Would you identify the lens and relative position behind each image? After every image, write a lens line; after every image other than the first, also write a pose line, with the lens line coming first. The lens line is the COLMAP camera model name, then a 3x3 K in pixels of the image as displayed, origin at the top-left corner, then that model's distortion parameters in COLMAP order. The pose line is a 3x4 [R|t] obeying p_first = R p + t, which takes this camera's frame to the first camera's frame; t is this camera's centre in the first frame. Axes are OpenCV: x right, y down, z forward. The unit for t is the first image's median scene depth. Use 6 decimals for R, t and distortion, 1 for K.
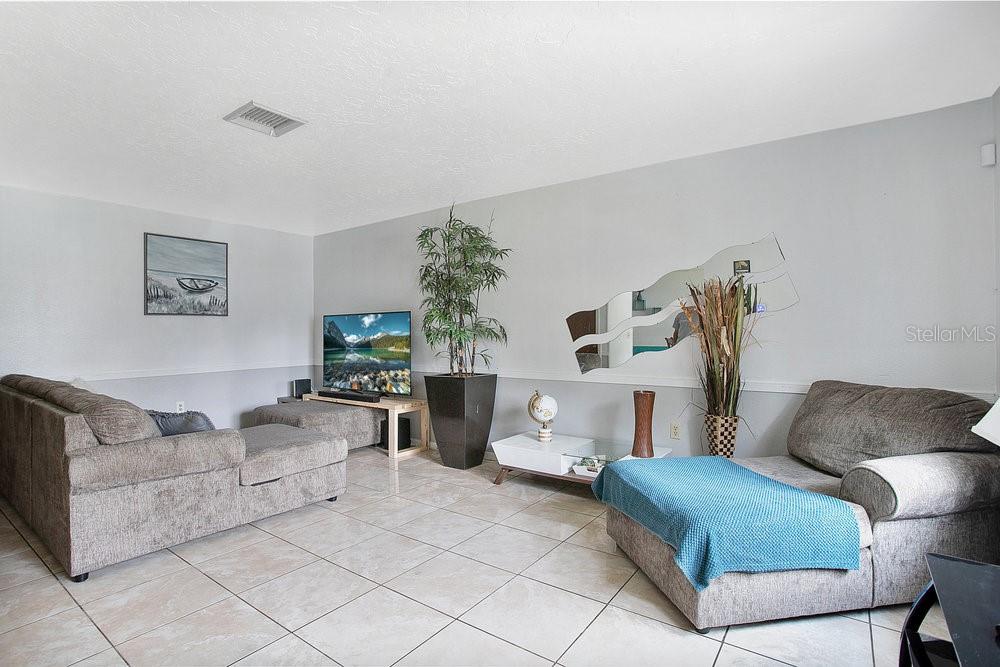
lens RADIAL K [[495.4, 0, 493.4], [0, 495.4, 333.1], [0, 0, 1]] dist [-0.061680, 0.024694]
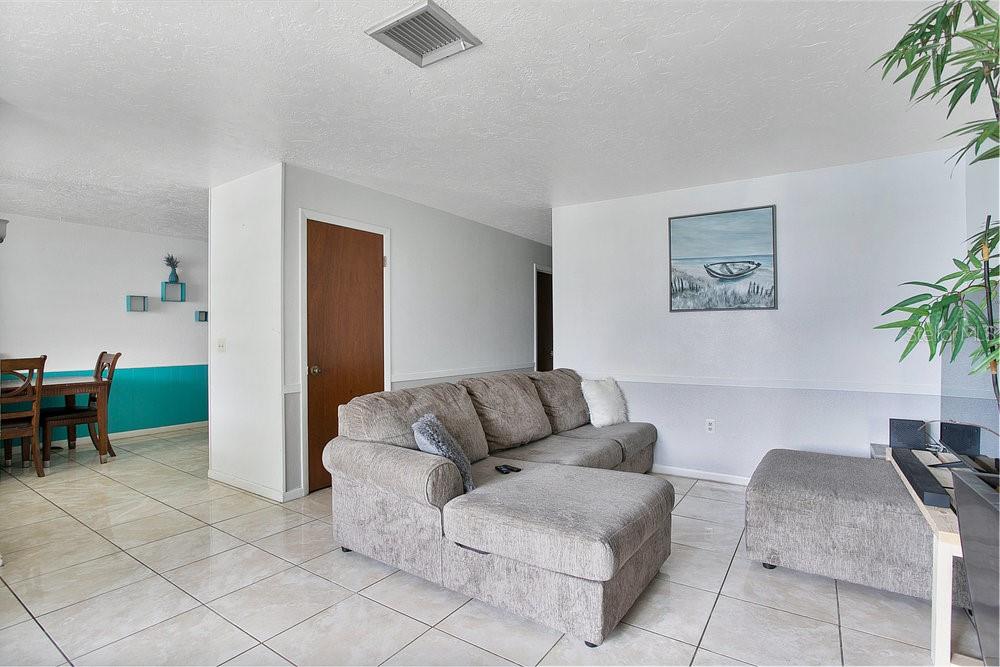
lens RADIAL K [[495.4, 0, 493.4], [0, 495.4, 333.1], [0, 0, 1]] dist [-0.061680, 0.024694]
pose [[0.038326, 0.005787, -0.999249, 0.143702], [-0.002817, 0.999980, 0.005683, -0.003660], [0.999261, 0.002597, 0.038342, 0.609541]]
